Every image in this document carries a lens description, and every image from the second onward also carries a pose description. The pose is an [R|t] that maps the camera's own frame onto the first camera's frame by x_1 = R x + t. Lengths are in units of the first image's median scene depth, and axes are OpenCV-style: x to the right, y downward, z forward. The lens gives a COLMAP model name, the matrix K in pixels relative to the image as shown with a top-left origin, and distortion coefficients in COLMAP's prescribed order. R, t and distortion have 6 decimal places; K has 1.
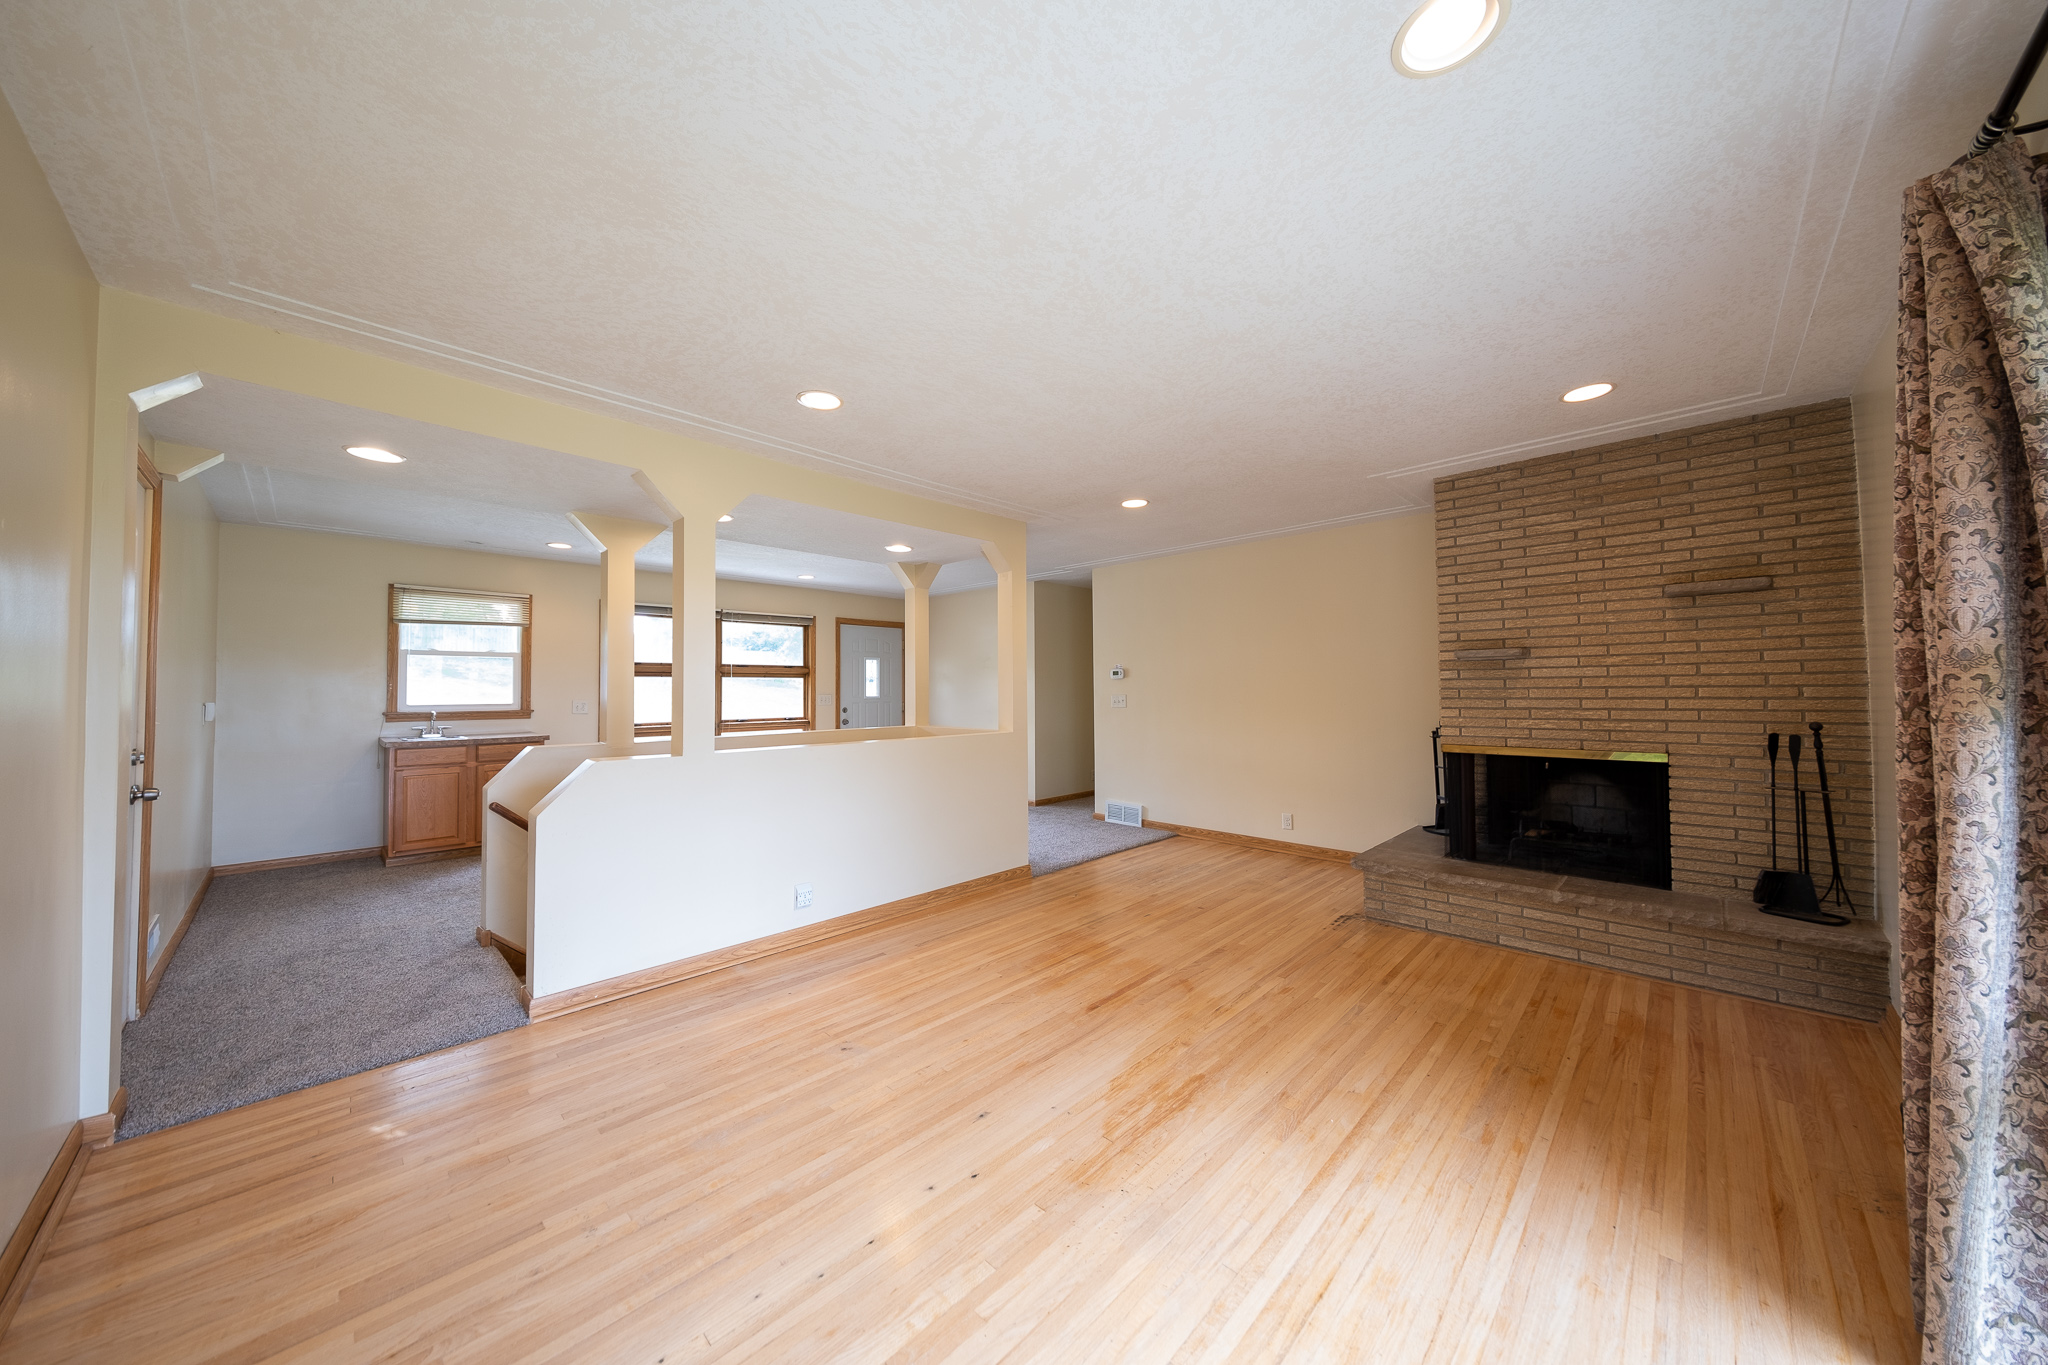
lens RADIAL K [[692.8, 0, 1014.9], [0, 692.8, 688.8], [0, 0, 1]] dist [0.022265, -0.008612]
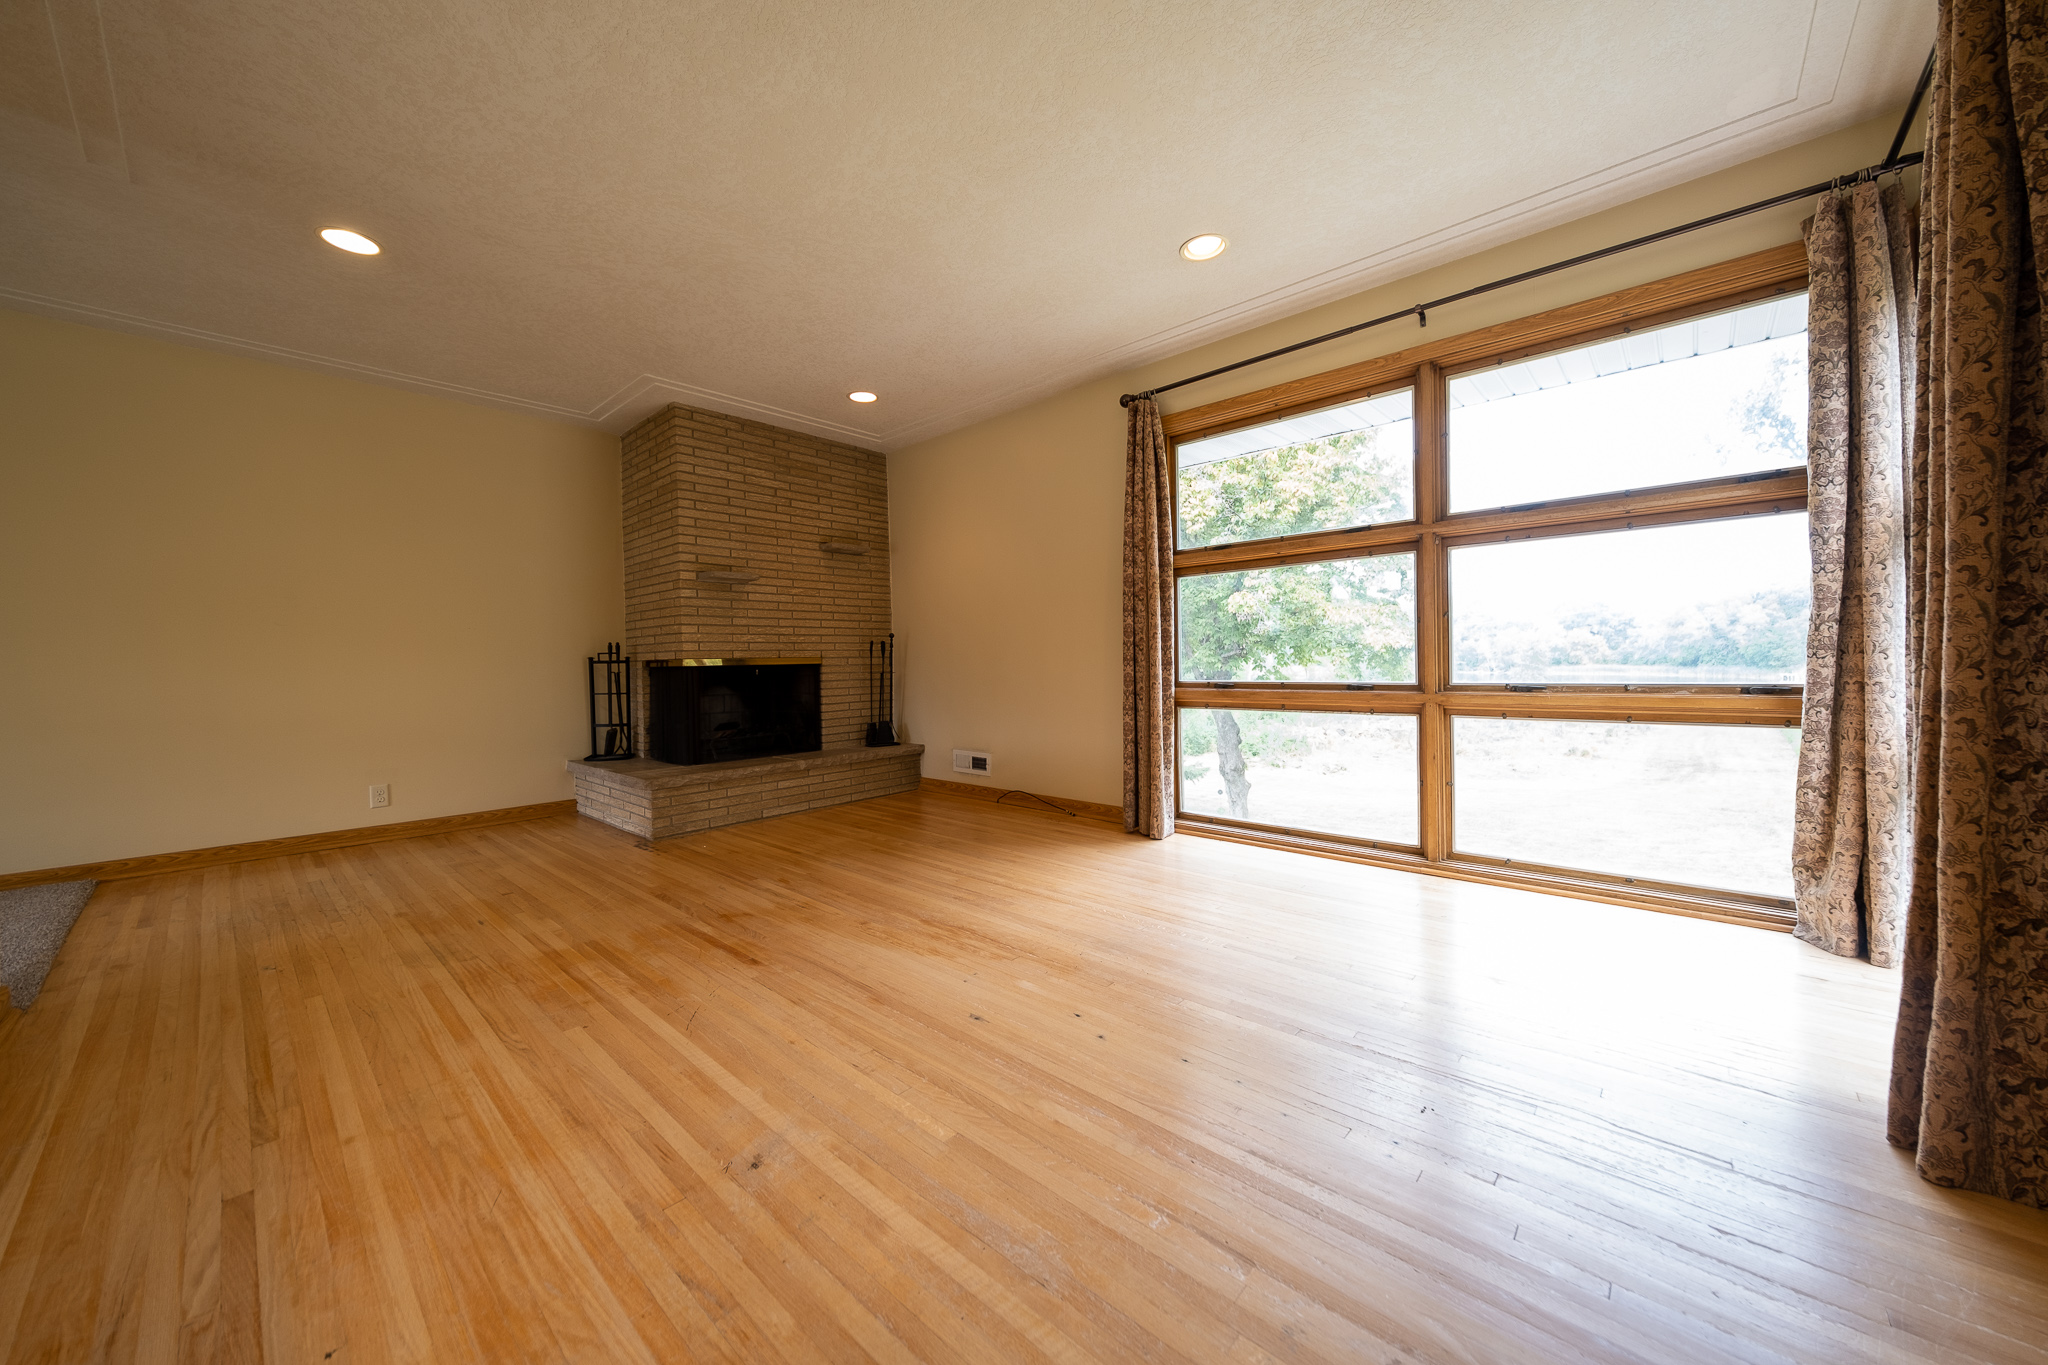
lens RADIAL K [[717.2, 0, 1032.2], [0, 717.2, 692.7], [0, 0, 1]] dist [-0.000262, -0.010100]
pose [[-0.056746, -0.033550, 0.997825, -0.604481], [0.016326, 0.999270, 0.034527, 0.121991], [-0.998255, 0.018249, -0.056157, 0.644997]]
